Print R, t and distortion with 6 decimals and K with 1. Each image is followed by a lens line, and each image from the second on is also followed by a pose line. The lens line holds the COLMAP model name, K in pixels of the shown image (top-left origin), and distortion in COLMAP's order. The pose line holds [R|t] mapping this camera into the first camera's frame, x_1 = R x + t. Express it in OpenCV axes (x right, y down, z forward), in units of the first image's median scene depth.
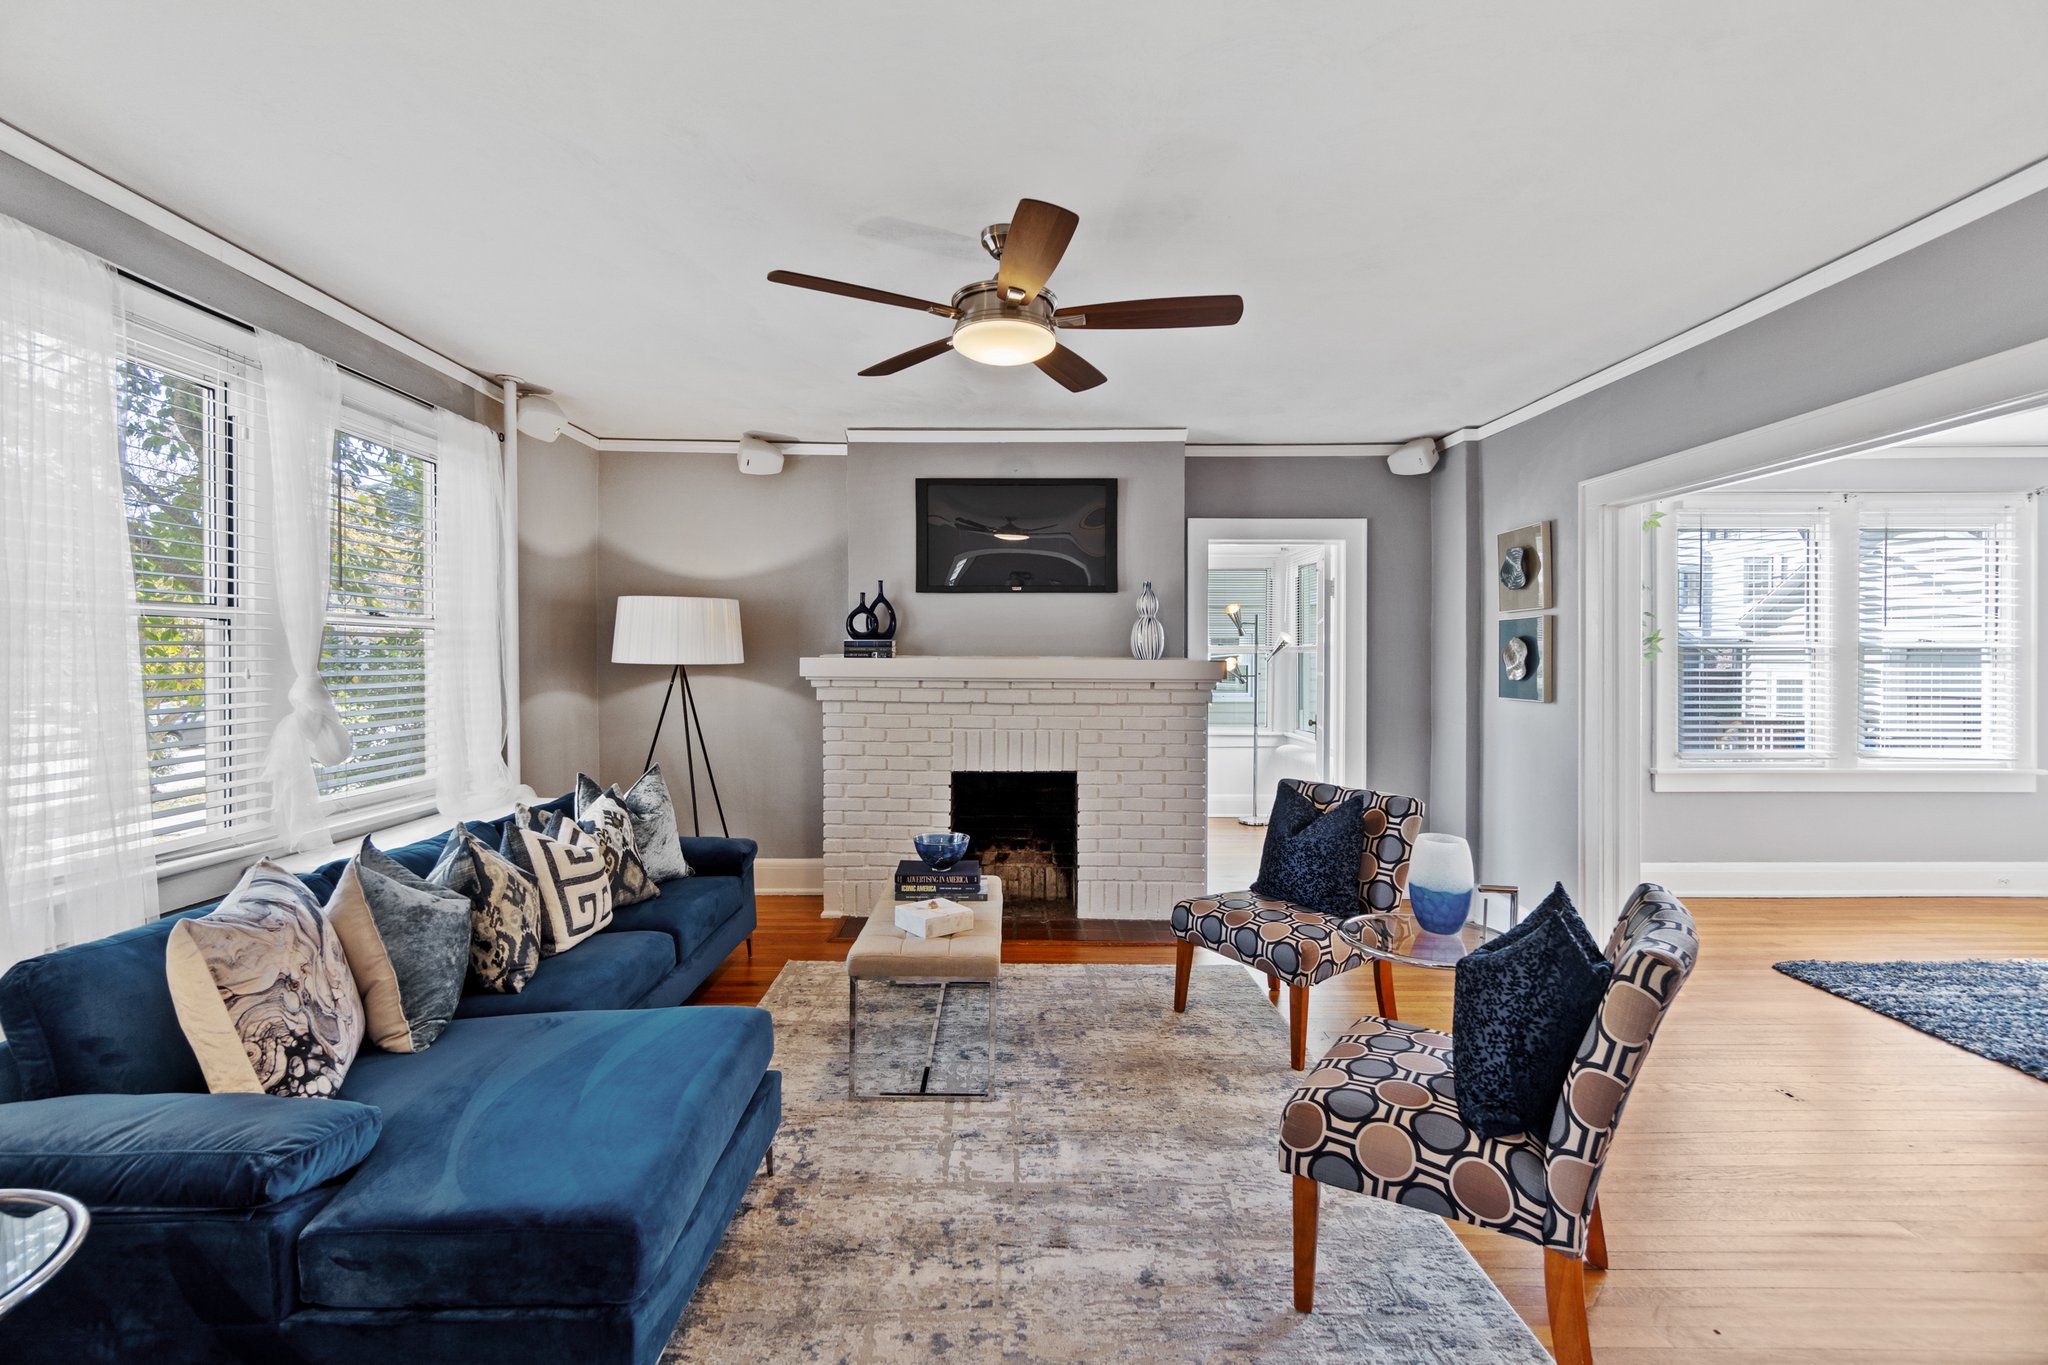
lens RADIAL K [[893.7, 0, 1017.6], [0, 893.7, 667.2], [0, 0, 1]] dist [-0.003183, -0.000173]
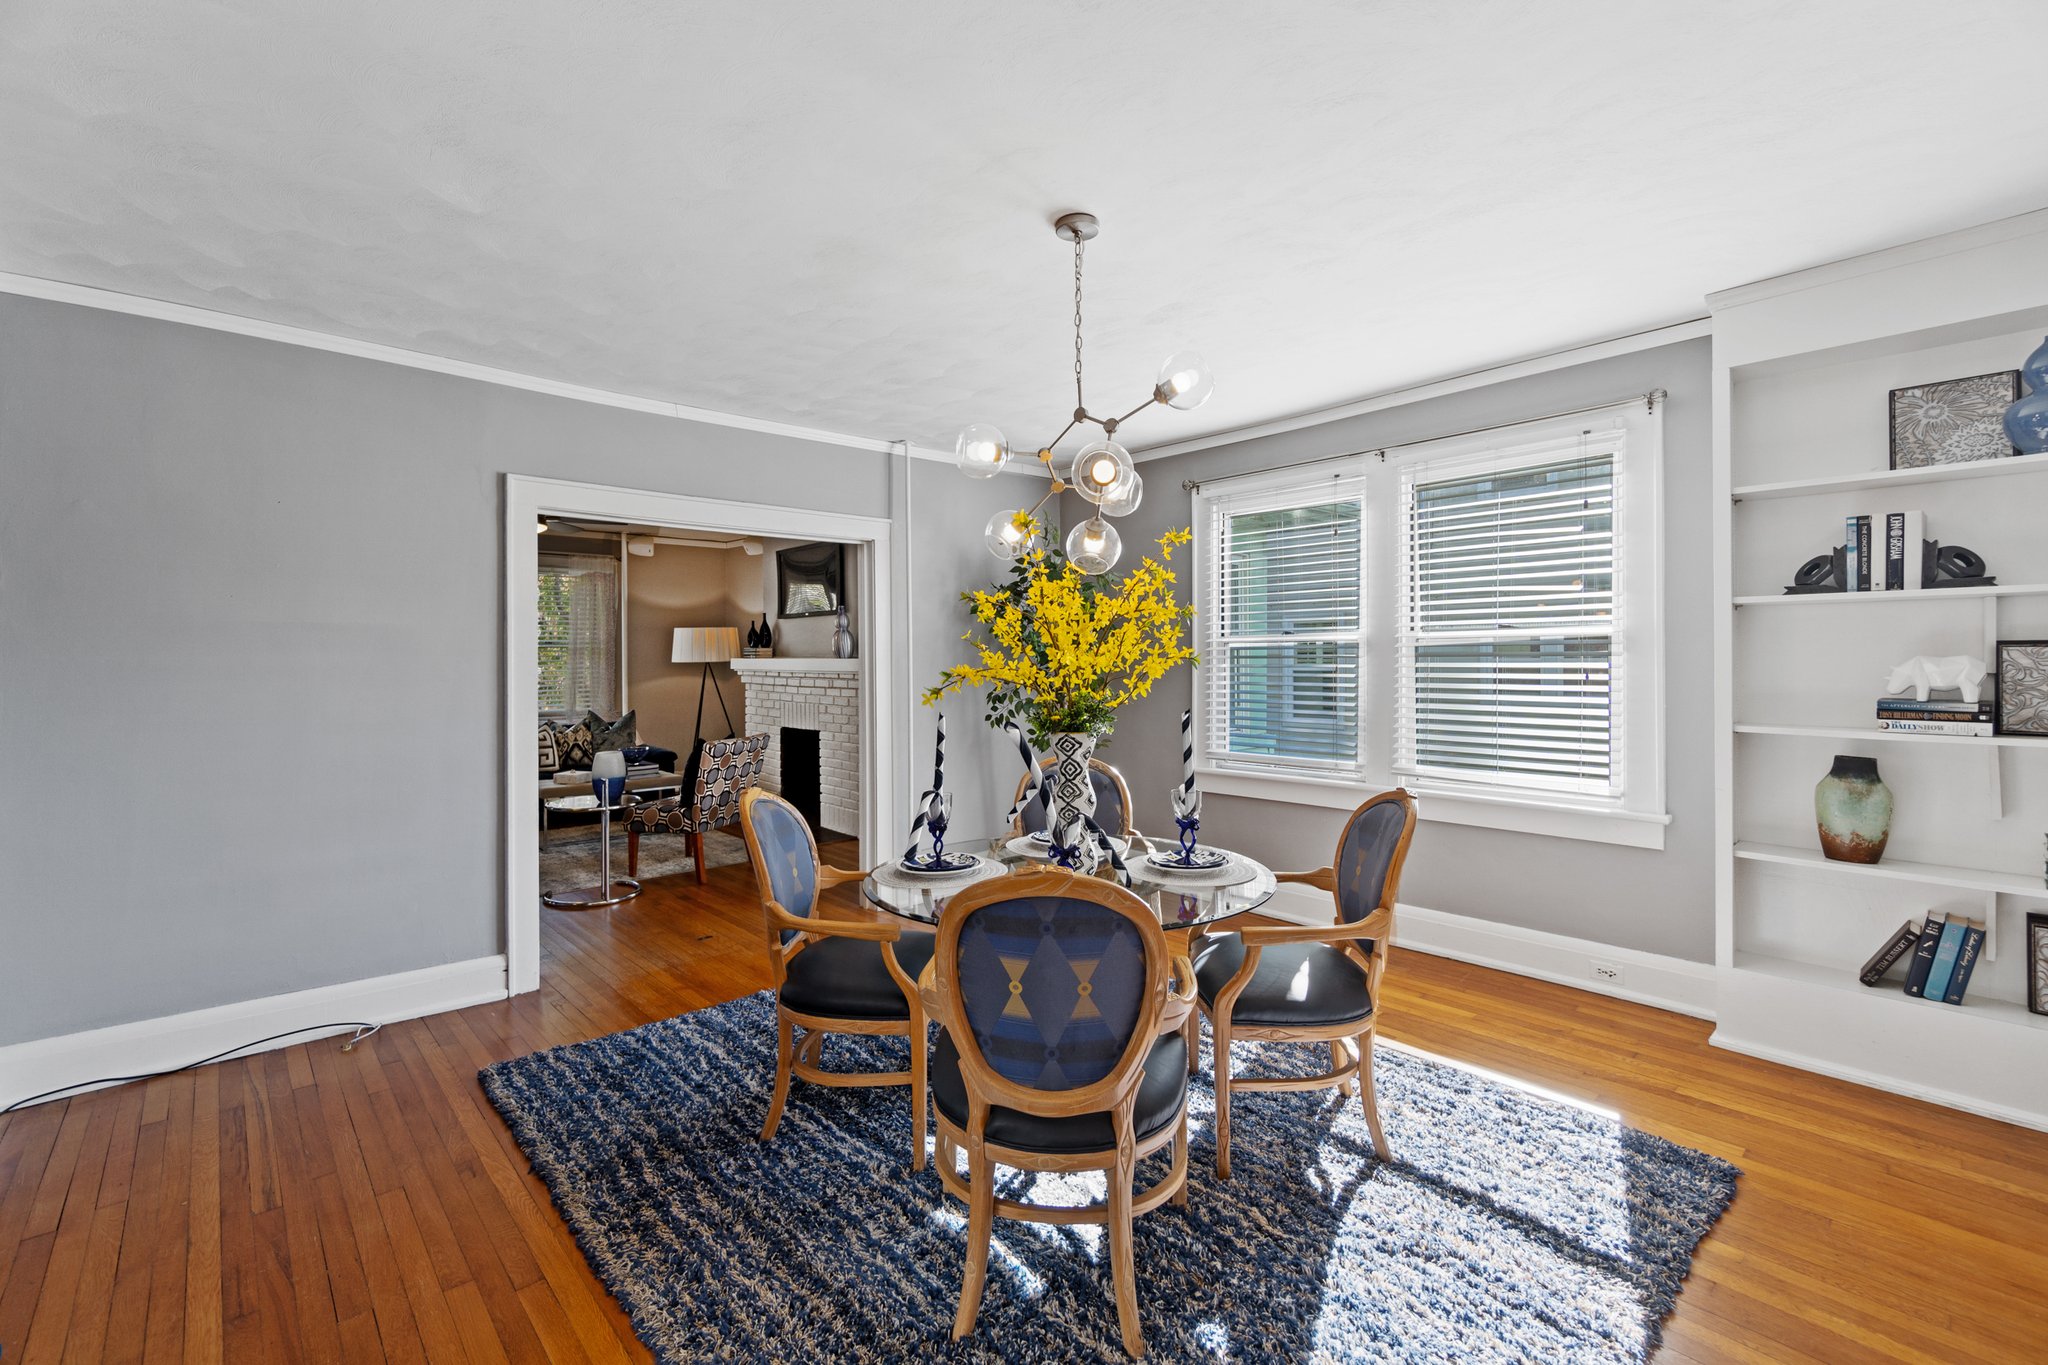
lens RADIAL K [[893.7, 0, 1011.1], [0, 893.7, 671.9], [0, 0, 1]] dist [-0.003183, -0.000173]
pose [[0.662992, 0.004737, -0.748611, 1.426104], [-0.001917, 0.999987, 0.004630, 0.006193], [0.748624, -0.001634, 0.662993, 0.215721]]
